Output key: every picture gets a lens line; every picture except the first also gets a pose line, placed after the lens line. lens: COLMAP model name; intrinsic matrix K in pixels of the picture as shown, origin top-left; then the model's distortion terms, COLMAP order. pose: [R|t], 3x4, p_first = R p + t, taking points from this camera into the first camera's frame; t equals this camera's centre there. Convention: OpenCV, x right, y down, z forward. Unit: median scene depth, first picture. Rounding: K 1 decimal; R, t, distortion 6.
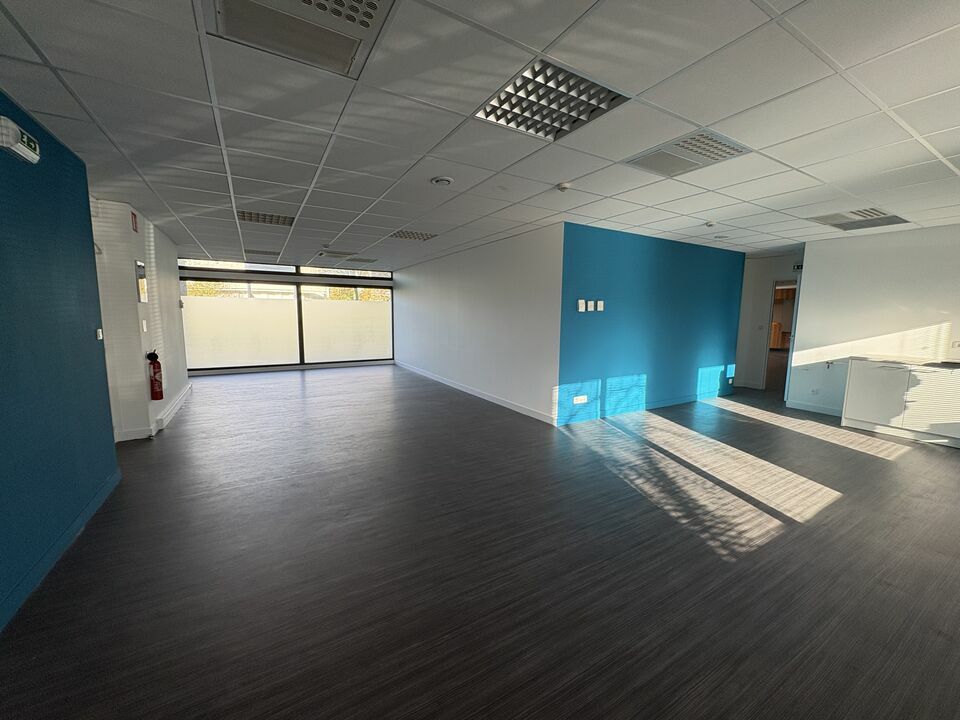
lens RADIAL K [[383.9, 0, 481.8], [0, 383.9, 359.4], [0, 0, 1]] dist [0.000715, -0.000055]
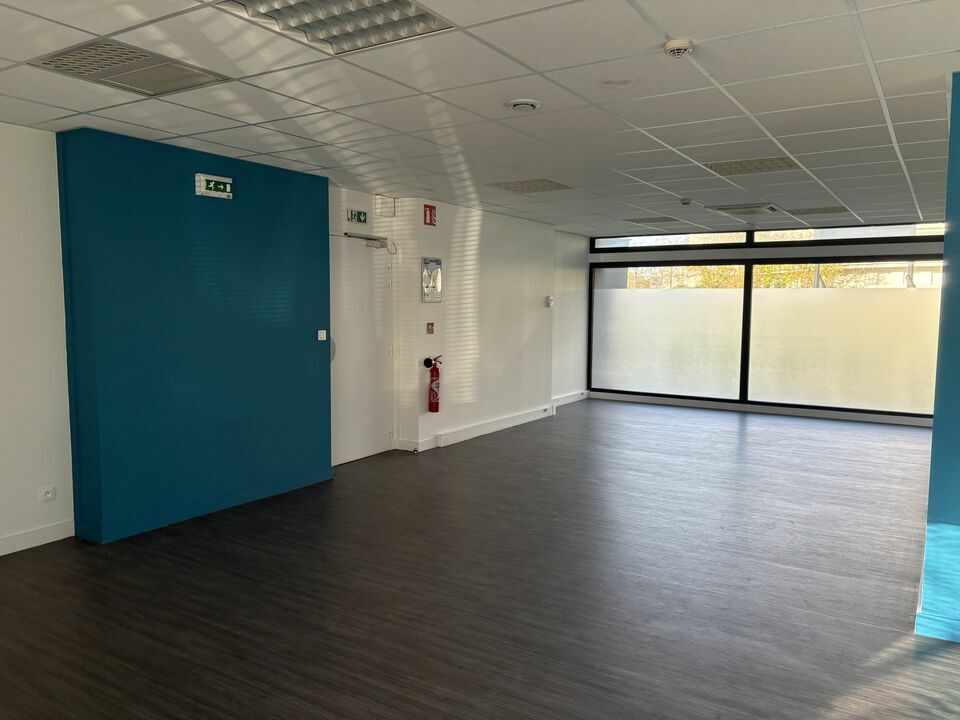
lens RADIAL K [[729.7, 0, 480.6], [0, 729.7, 360.2], [0, 0, 1]] dist [0.047697, -0.004859]
pose [[0.452538, 0.065969, -0.889302, 0.680974], [-0.109476, 0.993826, 0.018013, -0.055635], [0.885000, 0.089206, 0.456966, 0.322440]]
